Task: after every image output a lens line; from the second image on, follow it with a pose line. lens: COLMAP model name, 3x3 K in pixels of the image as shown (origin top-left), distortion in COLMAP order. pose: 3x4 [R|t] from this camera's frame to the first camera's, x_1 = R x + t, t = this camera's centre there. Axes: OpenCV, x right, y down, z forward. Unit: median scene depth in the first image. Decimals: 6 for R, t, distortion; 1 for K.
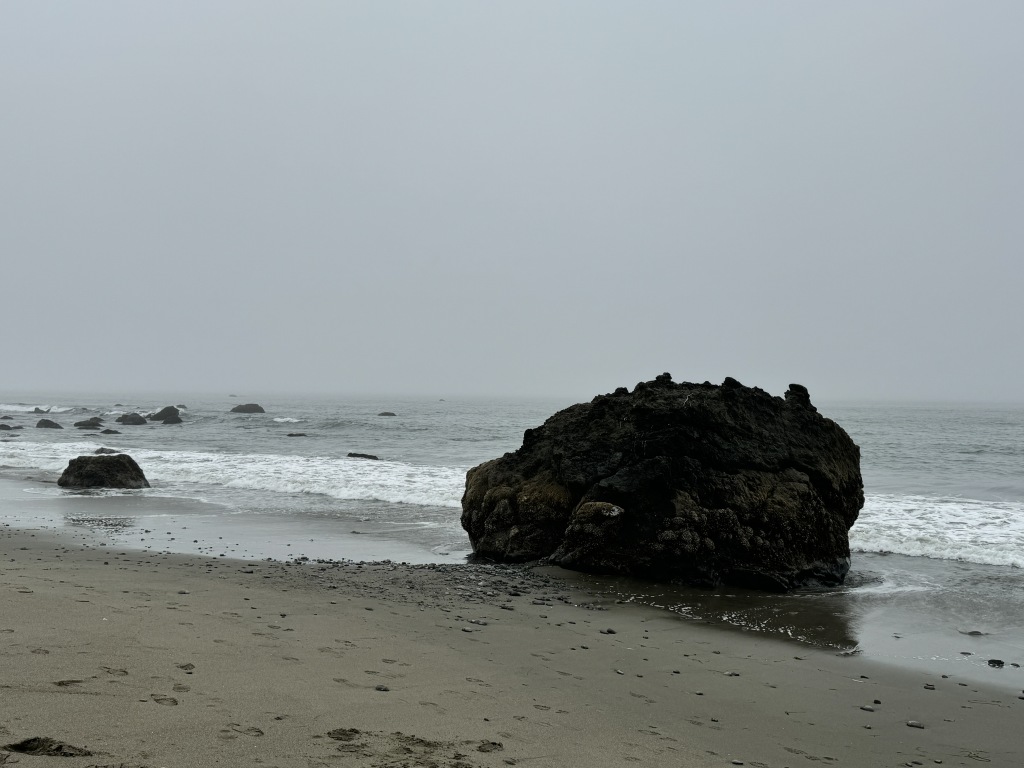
lens RADIAL K [[1012.3, 0, 512.1], [0, 1012.3, 383.1], [0, 0, 1]] dist [0.121700, 0.000000]
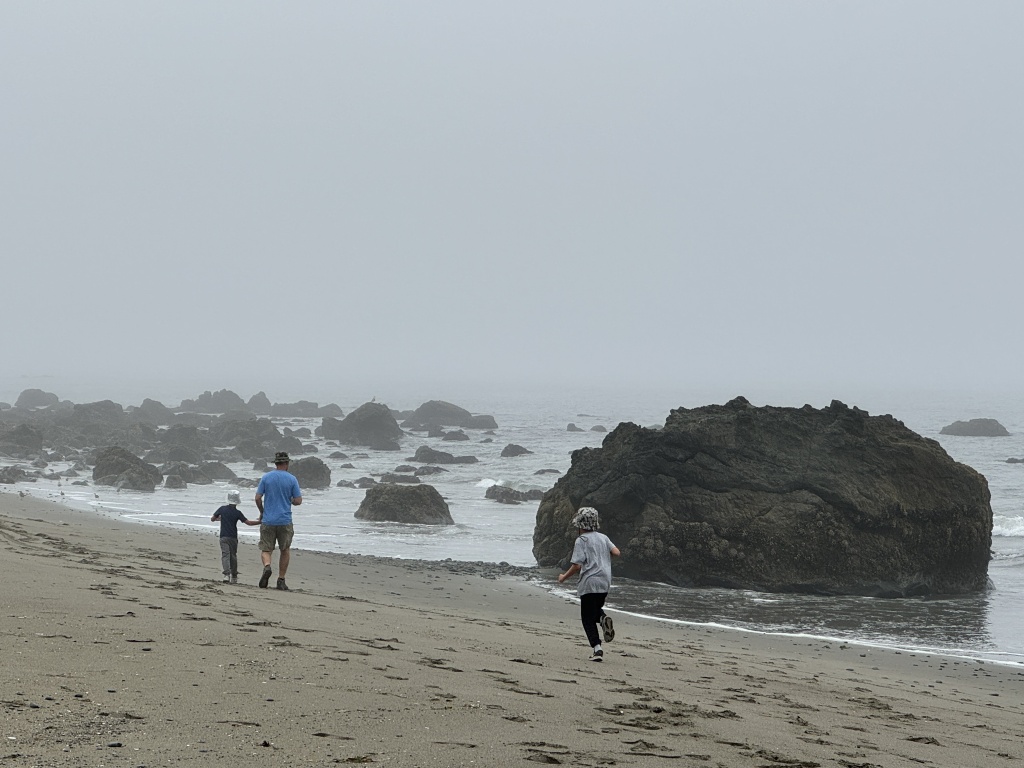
lens RADIAL K [[2747.9, 0, 512.0], [0, 2747.9, 384.5], [0, 0, 1]] dist [0.024590, 0.000000]
pose [[0.873618, -0.001814, -0.486608, 1.453479], [0.006693, 0.999943, 0.008288, -0.052696], [0.486566, -0.010497, 0.873581, -1.682330]]
